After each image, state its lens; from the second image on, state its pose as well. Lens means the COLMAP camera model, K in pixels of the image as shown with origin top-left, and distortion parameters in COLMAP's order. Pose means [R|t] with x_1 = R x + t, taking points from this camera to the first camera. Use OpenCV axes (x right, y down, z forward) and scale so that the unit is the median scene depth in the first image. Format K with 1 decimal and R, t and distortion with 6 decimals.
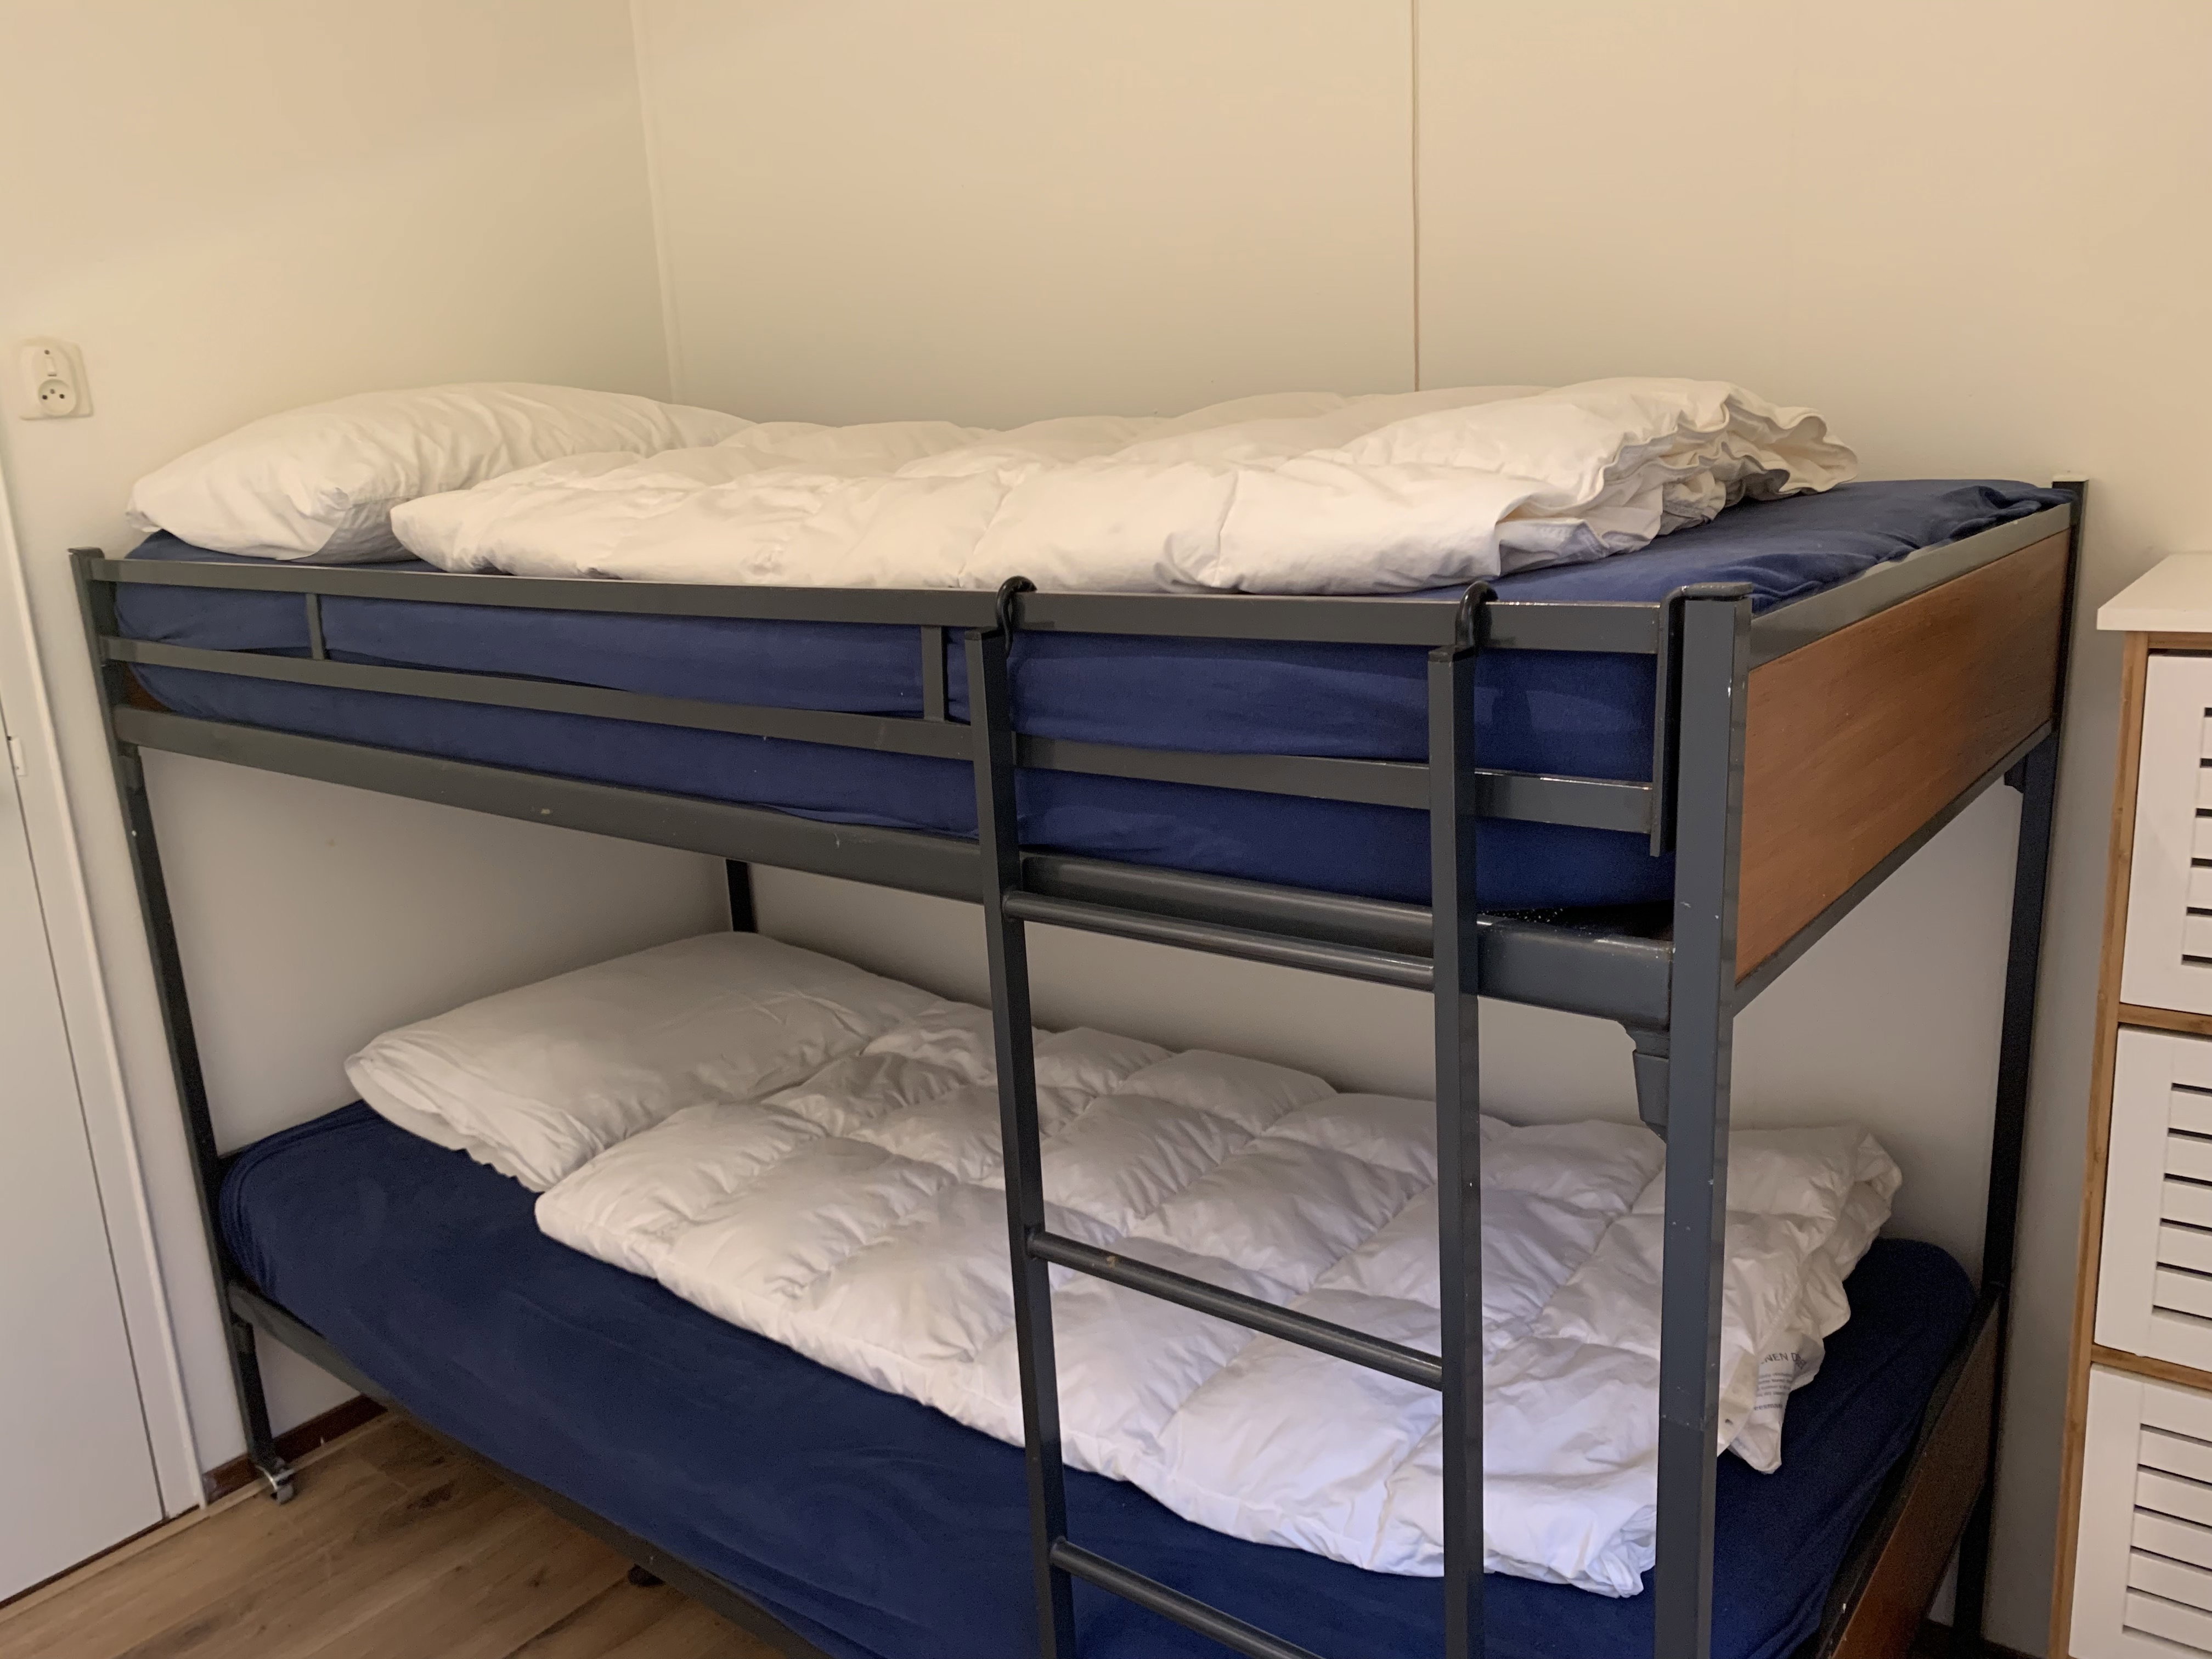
lens RADIAL K [[1690.1, 0, 1106.0], [0, 1690.1, 829.5], [0, 0, 1]] dist [0.005357, -0.009487]
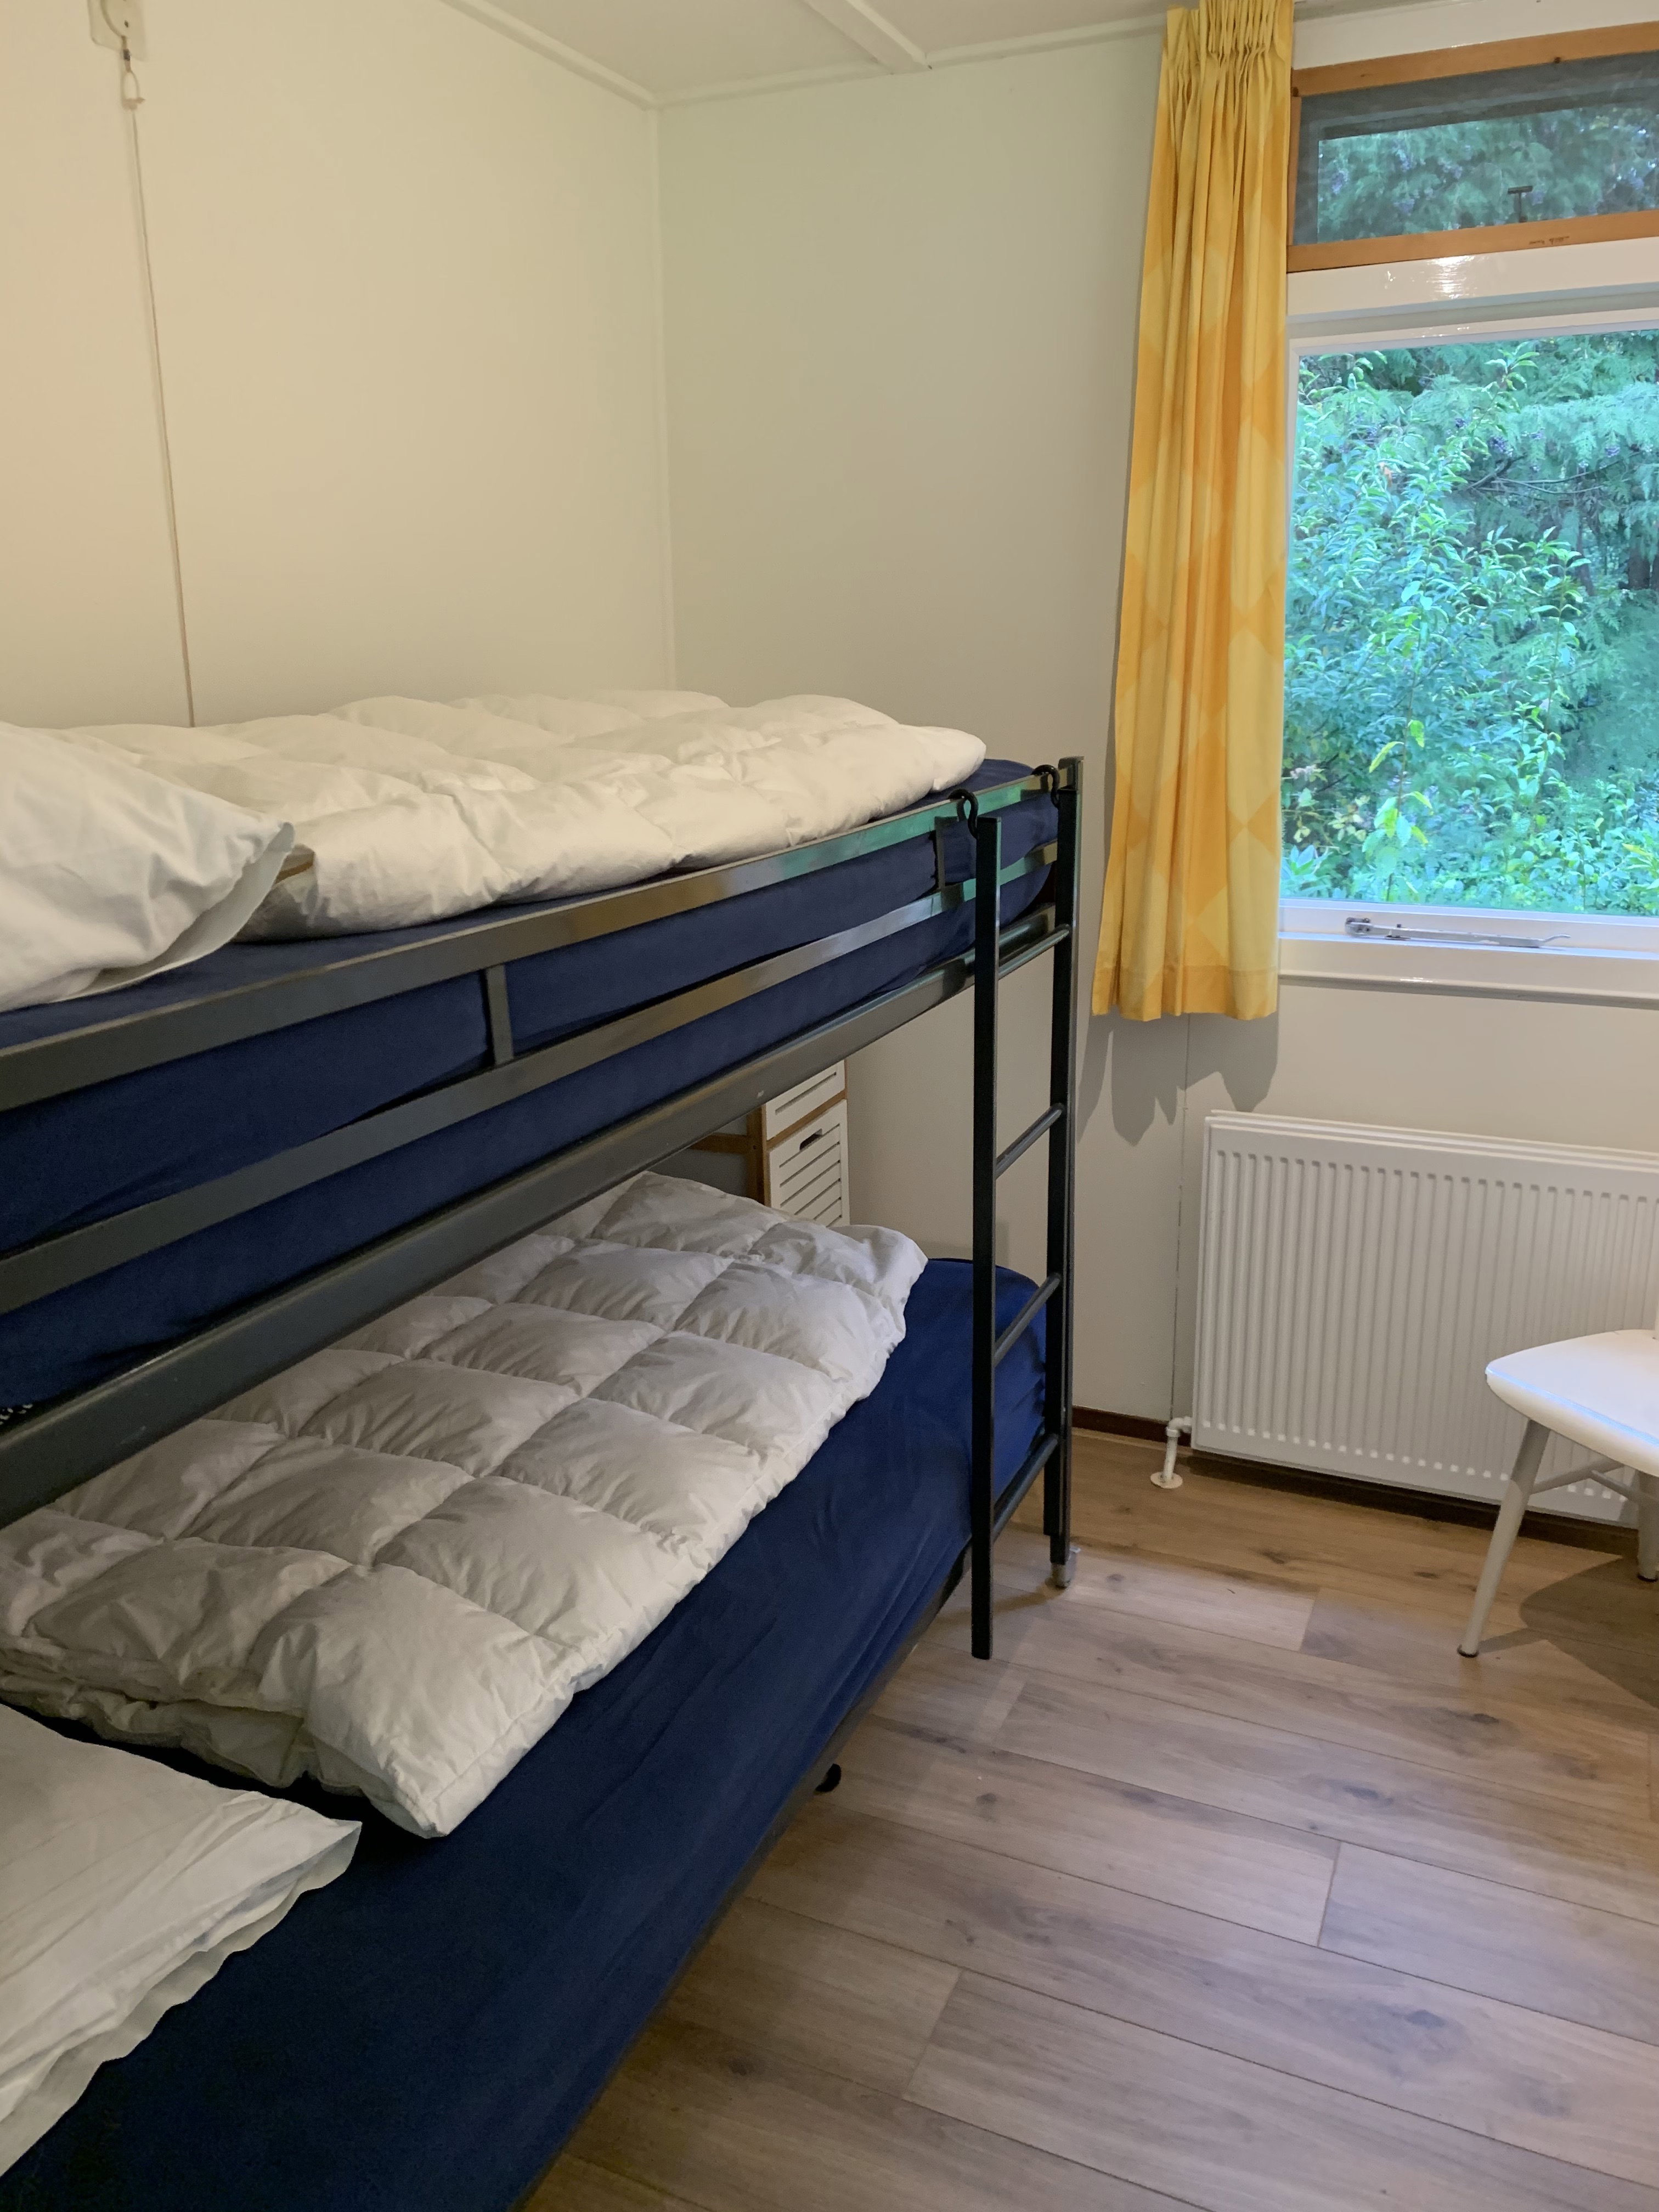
lens RADIAL K [[1690.1, 0, 829.5], [0, 1690.1, 1106.0], [0, 0, 1]] dist [0.005357, -0.009487]
pose [[-0.247179, -0.206820, 0.946640, -1.062415], [0.256221, 0.928231, 0.269700, -0.217576], [-0.934480, 0.309213, -0.176448, 0.943968]]
